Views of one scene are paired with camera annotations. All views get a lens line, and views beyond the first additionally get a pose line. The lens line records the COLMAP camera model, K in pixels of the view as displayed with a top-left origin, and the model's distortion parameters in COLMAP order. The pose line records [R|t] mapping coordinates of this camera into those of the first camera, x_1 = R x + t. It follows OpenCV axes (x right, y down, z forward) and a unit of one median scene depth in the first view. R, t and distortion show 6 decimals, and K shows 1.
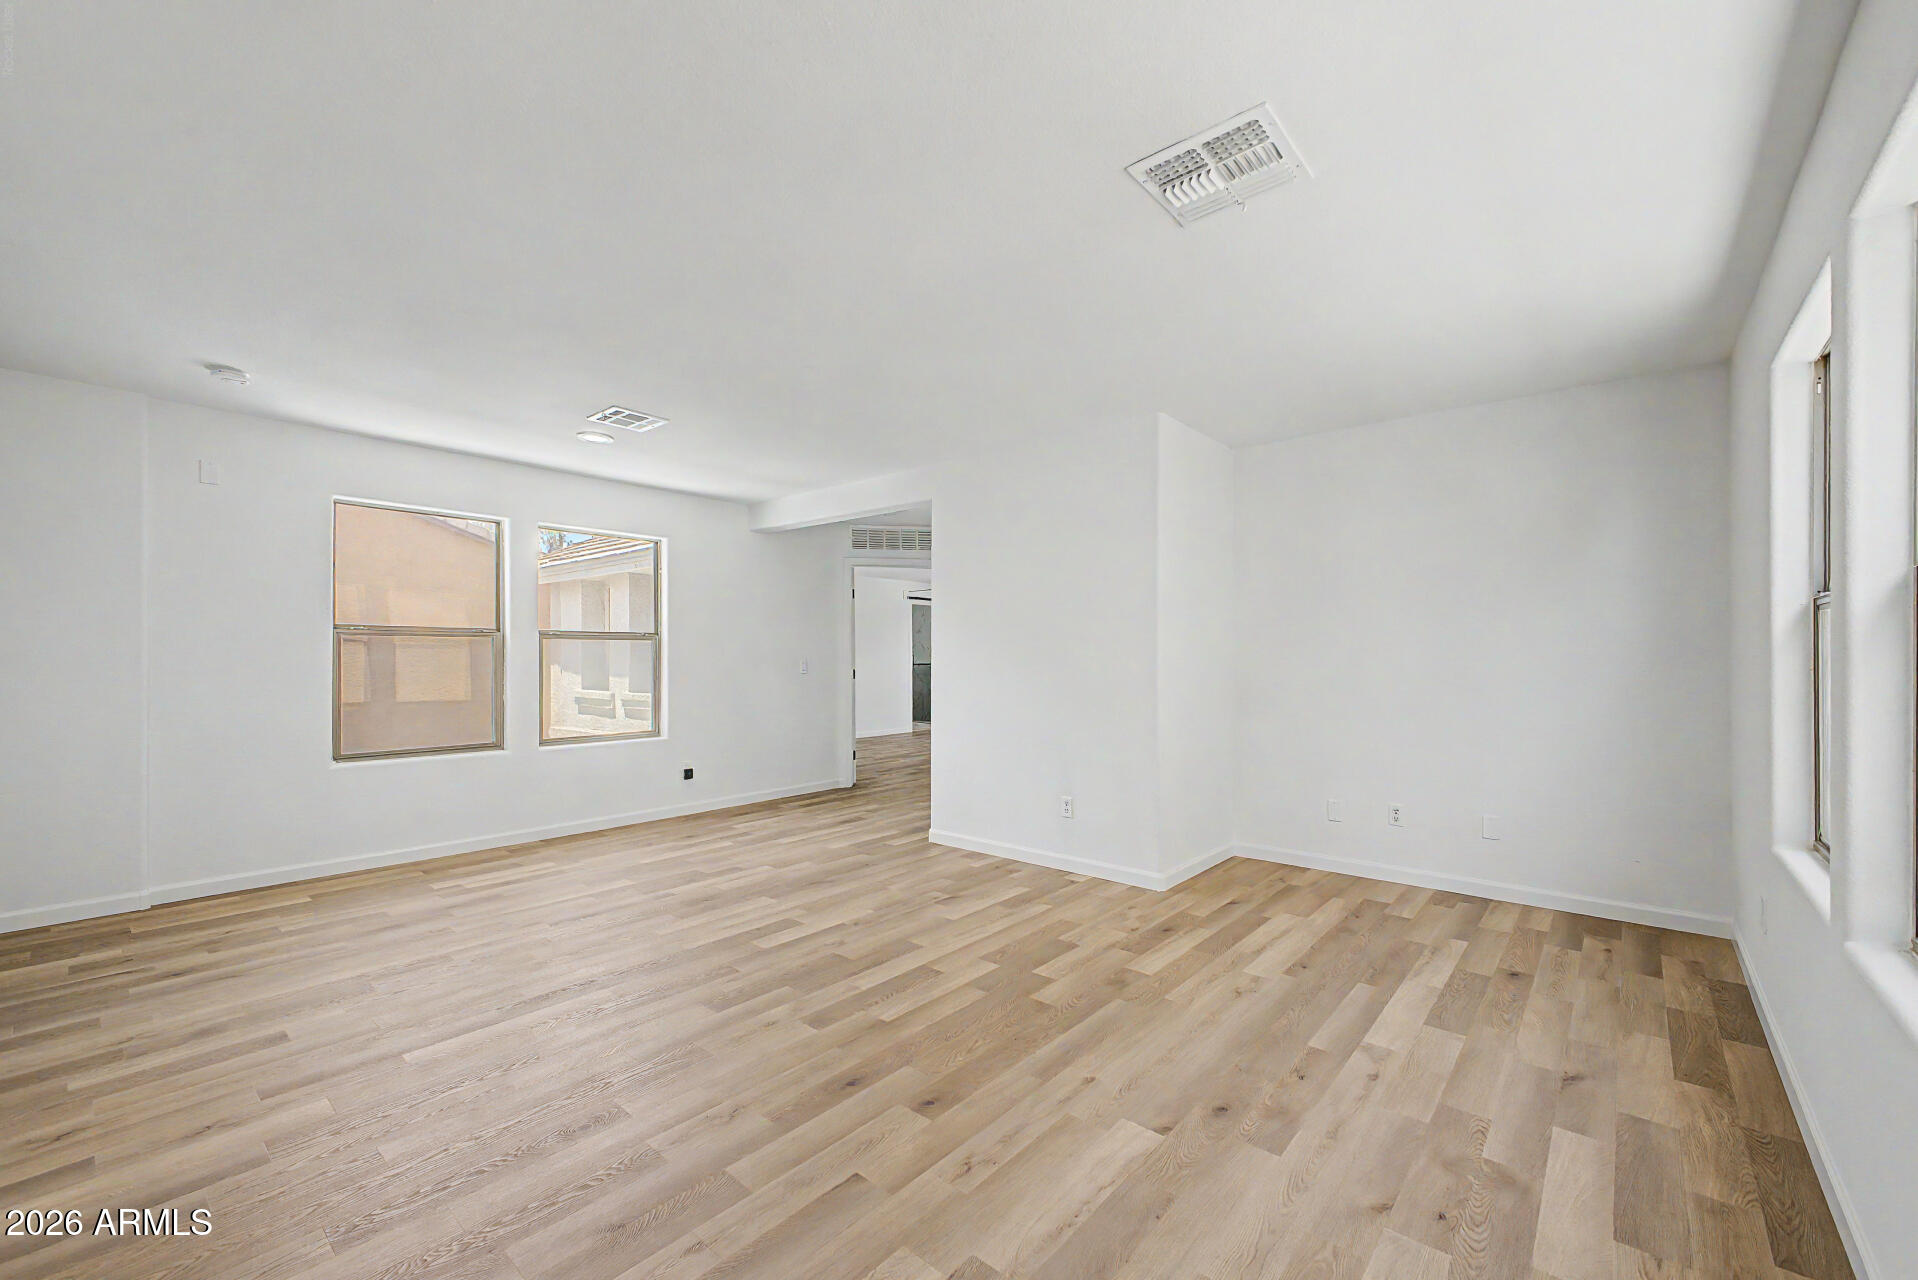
lens RADIAL K [[762.1, 0, 965.6], [0, 762.1, 651.6], [0, 0, 1]] dist [0.005238, -0.000348]
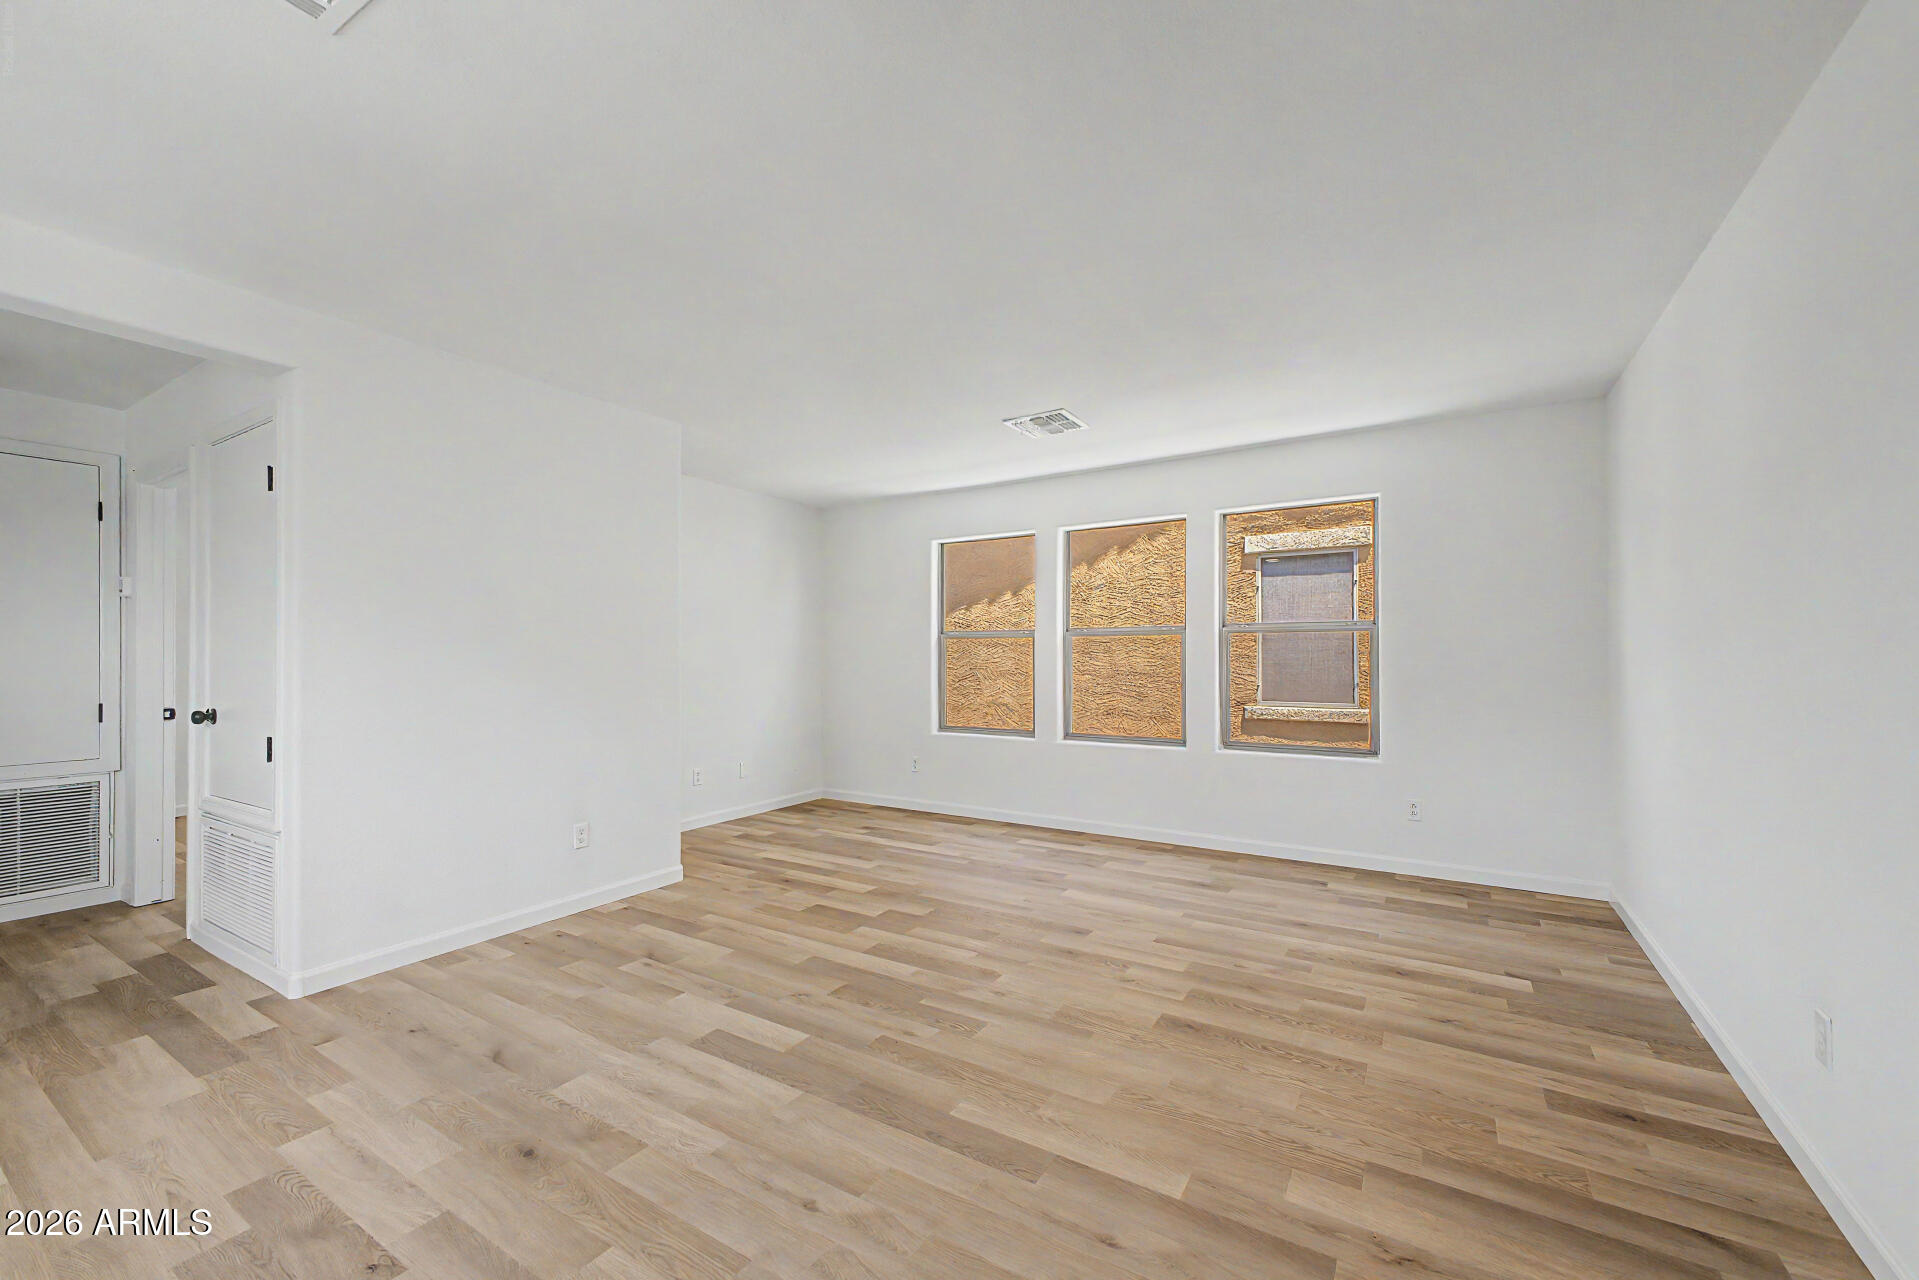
lens RADIAL K [[762.5, 0, 966.1], [0, 762.5, 651.6], [0, 0, 1]] dist [0.005238, -0.000348]
pose [[-0.149979, 0.006247, 0.988670, -1.047083], [0.000263, 0.999980, -0.006279, 0.007752], [-0.988689, -0.000682, -0.149977, 0.960334]]
